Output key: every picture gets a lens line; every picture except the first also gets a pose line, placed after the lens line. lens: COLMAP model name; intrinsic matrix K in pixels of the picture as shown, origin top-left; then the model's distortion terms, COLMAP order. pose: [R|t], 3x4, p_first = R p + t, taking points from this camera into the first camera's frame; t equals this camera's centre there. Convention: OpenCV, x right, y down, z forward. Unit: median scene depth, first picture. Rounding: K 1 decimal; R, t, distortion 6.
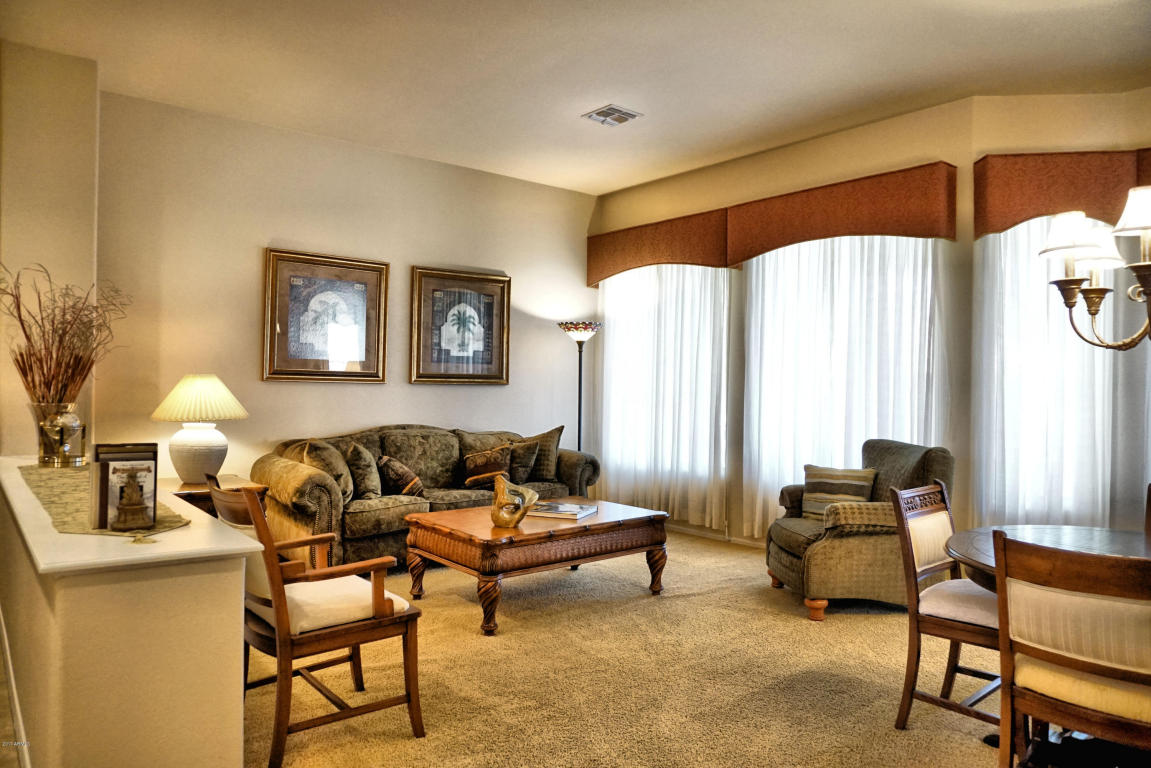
lens RADIAL K [[764.3, 0, 575.4], [0, 764.3, 380.3], [0, 0, 1]] dist [-0.047182, 0.029568]
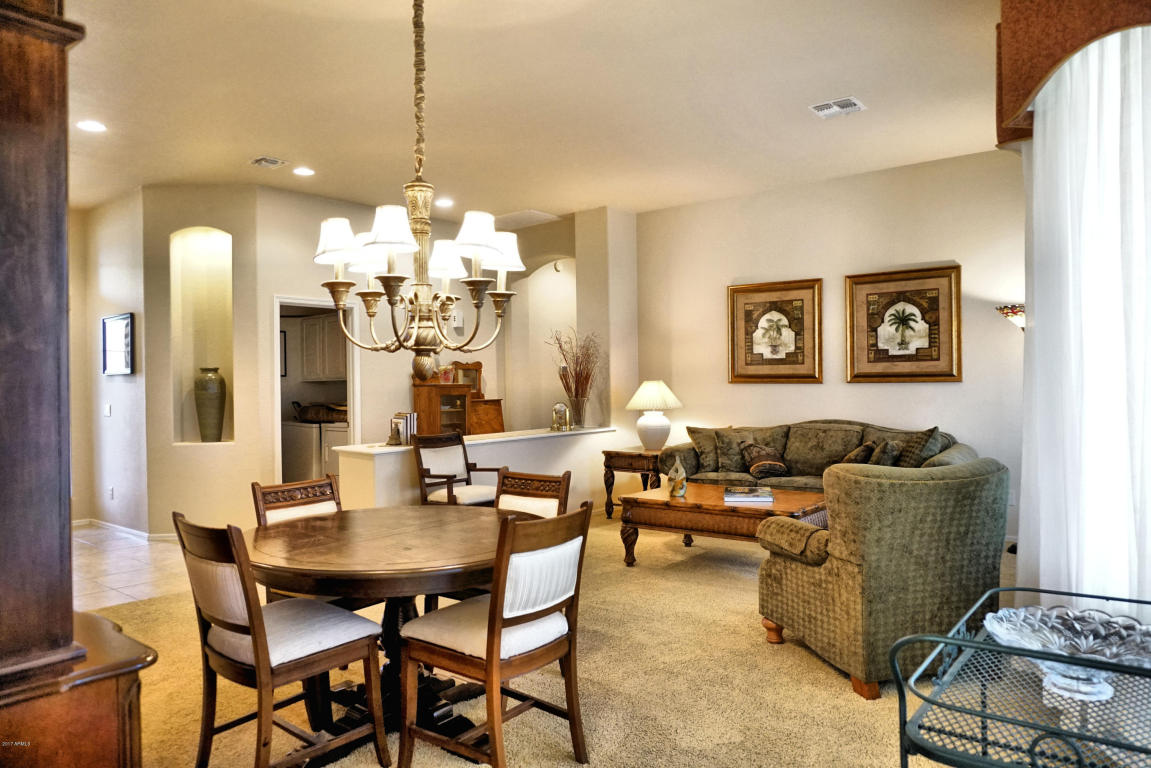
lens RADIAL K [[764.3, 0, 578.6], [0, 764.3, 390.5], [0, 0, 1]] dist [-0.047182, 0.029568]
pose [[0.187569, -0.005517, -0.982236, 1.043610], [0.019827, 0.999802, -0.001829, 0.012269], [0.982051, -0.019132, 0.187641, 0.549040]]
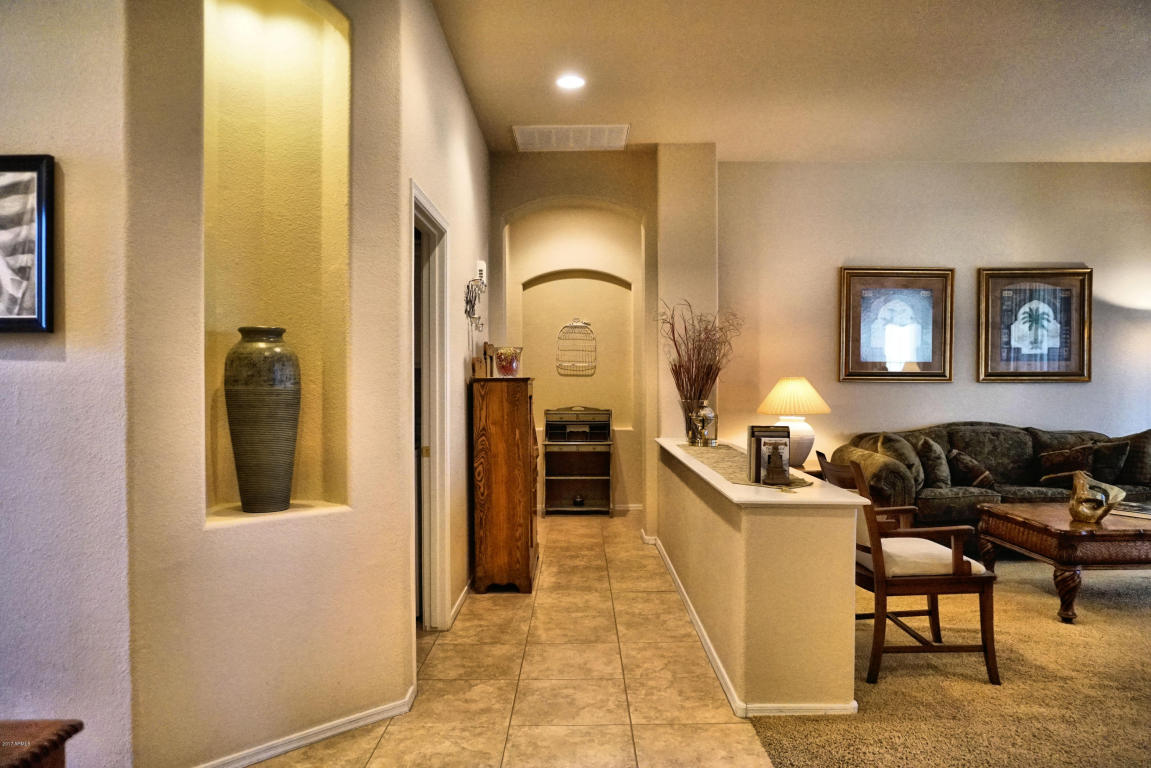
lens RADIAL K [[764.3, 0, 571.7], [0, 764.3, 388.9], [0, 0, 1]] dist [-0.047182, 0.029568]
pose [[0.765748, -0.009426, -0.643072, 0.027229], [0.015709, 0.999868, 0.004049, 0.000769], [0.642949, -0.013203, 0.765795, -0.186413]]
